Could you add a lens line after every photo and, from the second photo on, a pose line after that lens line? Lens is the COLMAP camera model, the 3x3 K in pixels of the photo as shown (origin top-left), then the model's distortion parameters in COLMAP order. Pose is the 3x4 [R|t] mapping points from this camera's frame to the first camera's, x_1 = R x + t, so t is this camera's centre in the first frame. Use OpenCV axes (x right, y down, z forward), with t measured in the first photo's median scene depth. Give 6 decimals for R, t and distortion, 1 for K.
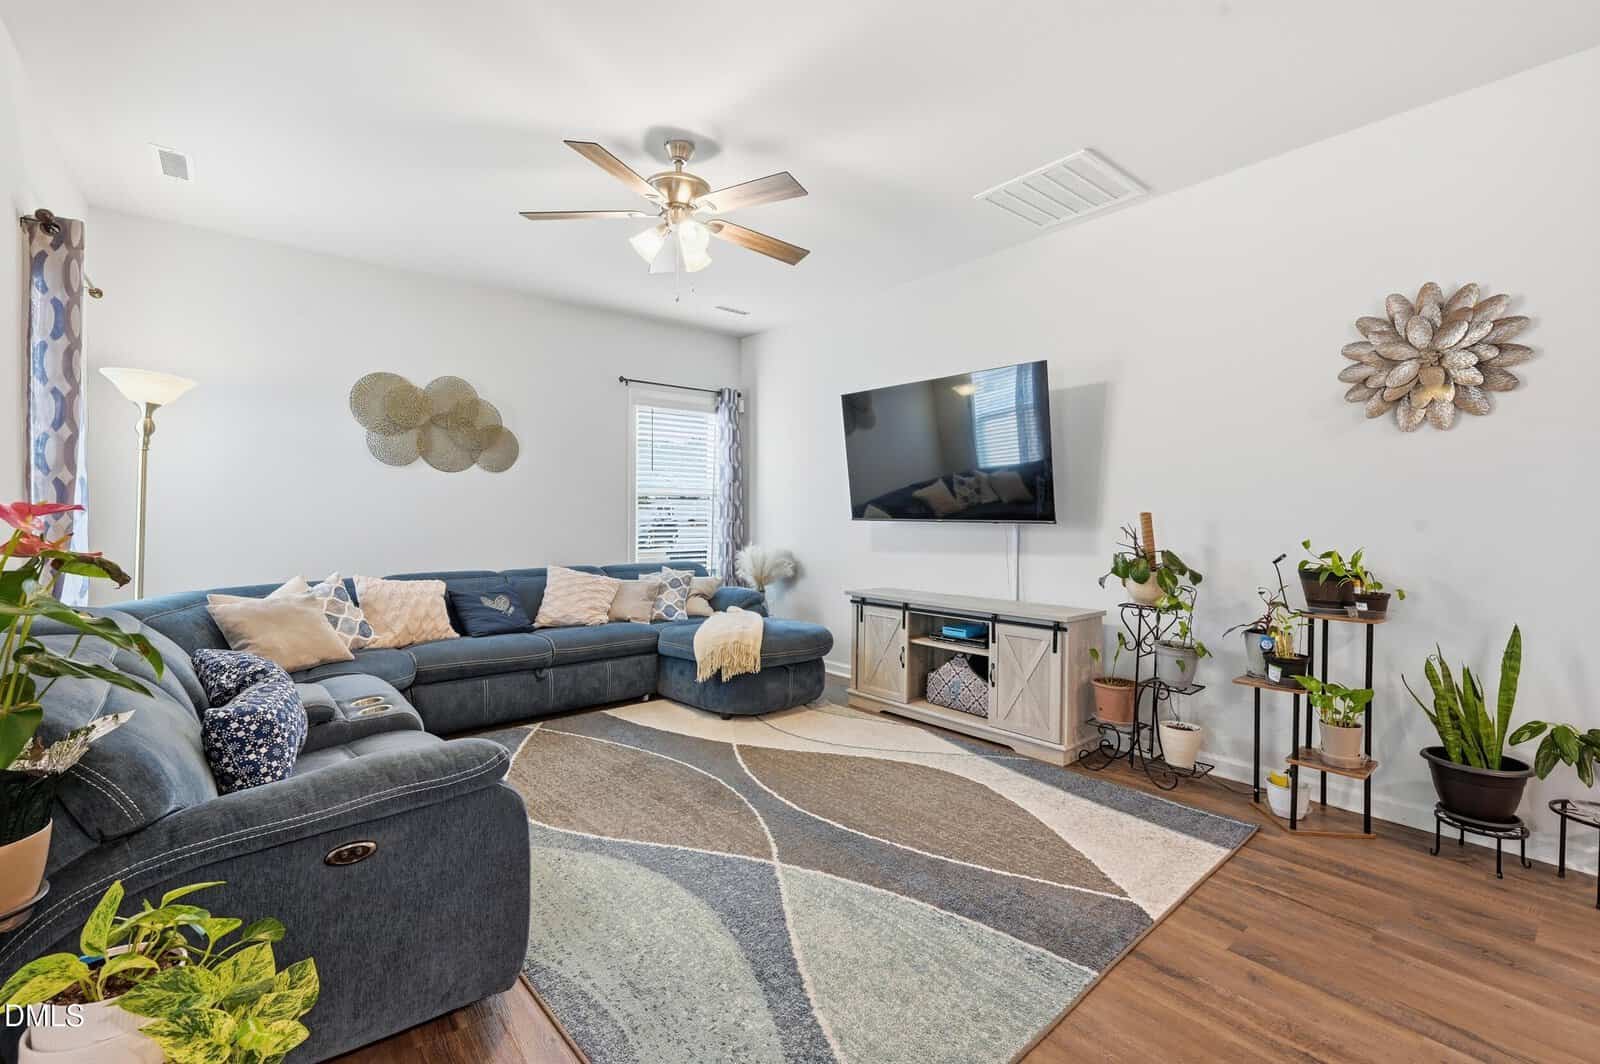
lens RADIAL K [[699.6, 0, 811.2], [0, 699.6, 519.7], [0, 0, 1]] dist [-0.000712, 0.000118]
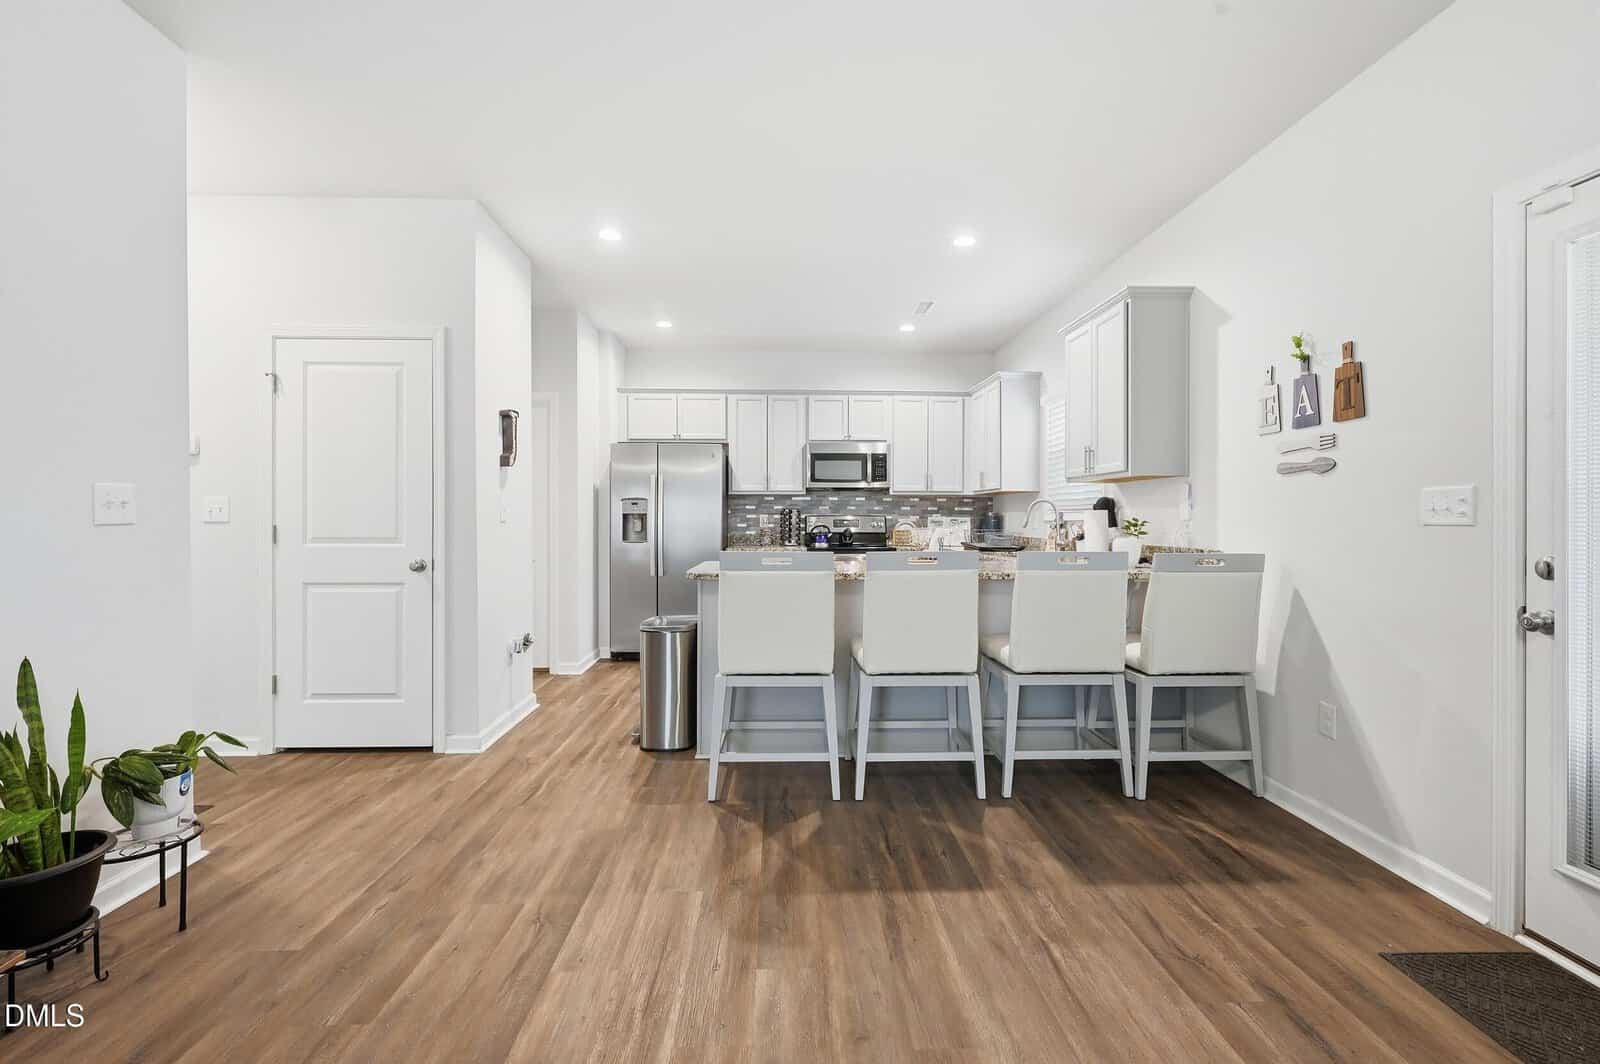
lens RADIAL K [[699.6, 0, 811.2], [0, 699.6, 519.7], [0, 0, 1]] dist [-0.000712, 0.000118]
pose [[-0.791053, -0.005938, 0.611719, -0.072925], [-0.000762, 0.999962, 0.008722, -0.006218], [-0.611747, 0.006433, -0.791027, 0.716680]]
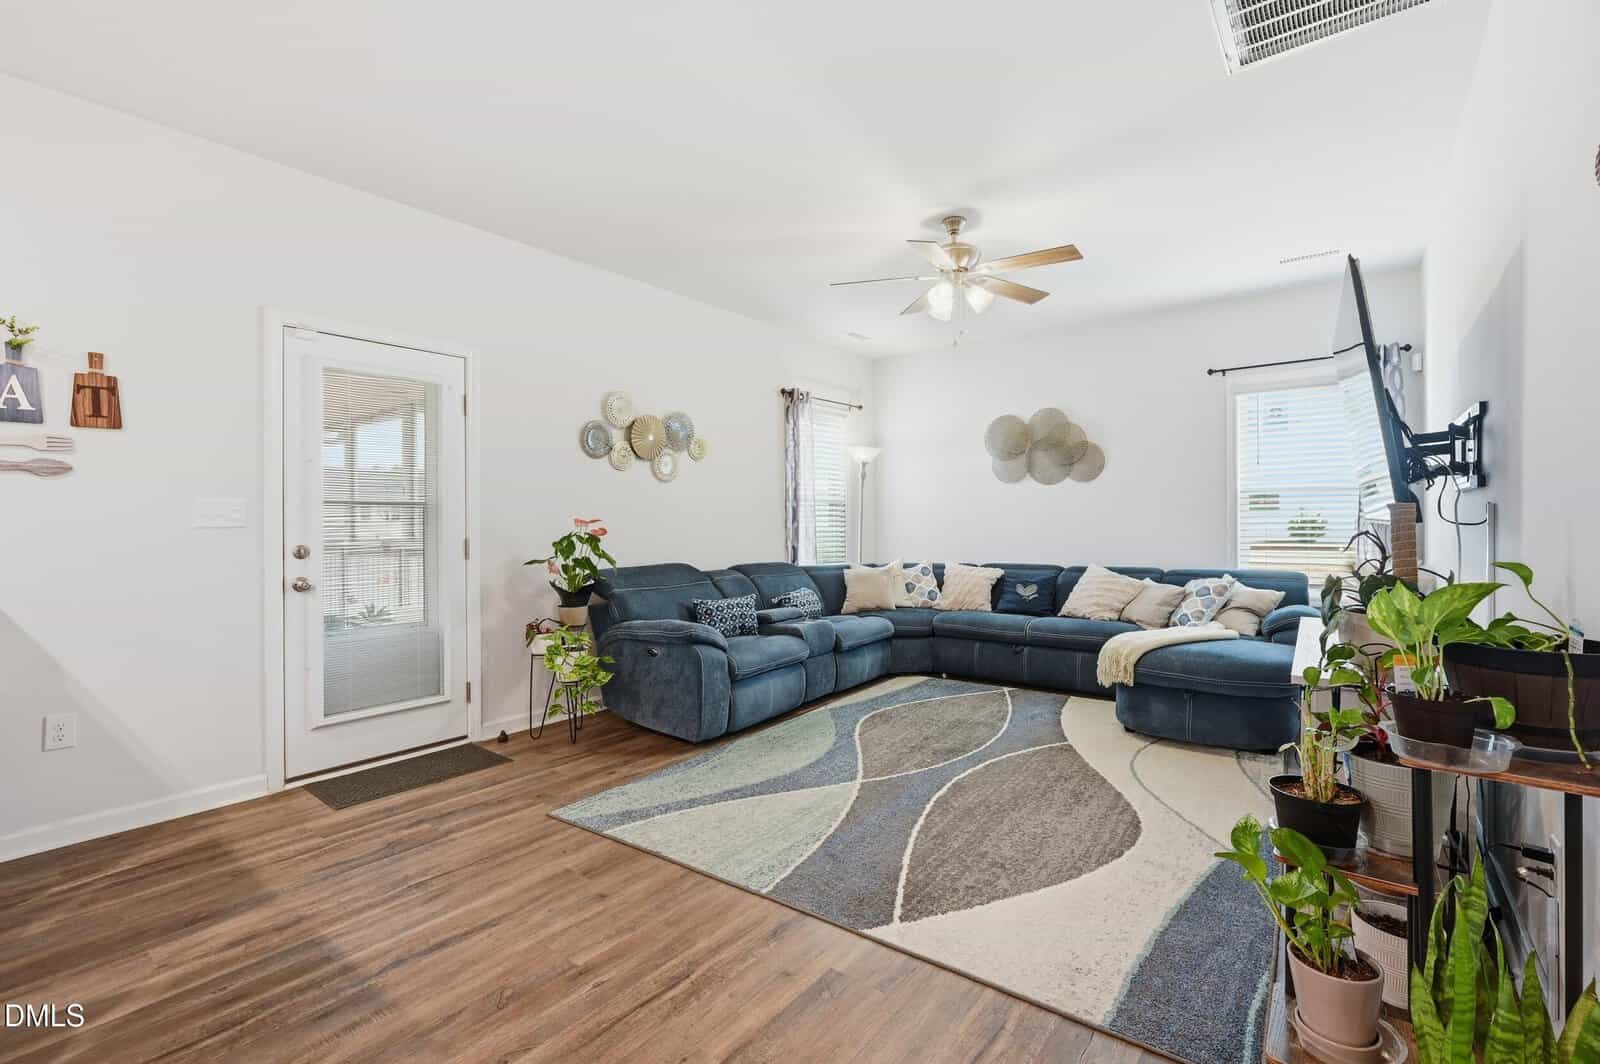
lens RADIAL K [[716.7, 0, 799.8], [0, 716.7, 516.4], [0, 0, 1]] dist [-0.000225, -0.000130]
pose [[0.198352, -0.013905, -0.980032, 0.810284], [0.003849, 0.999903, -0.013408, 0.004399], [0.980123, -0.001113, 0.198387, 0.397439]]
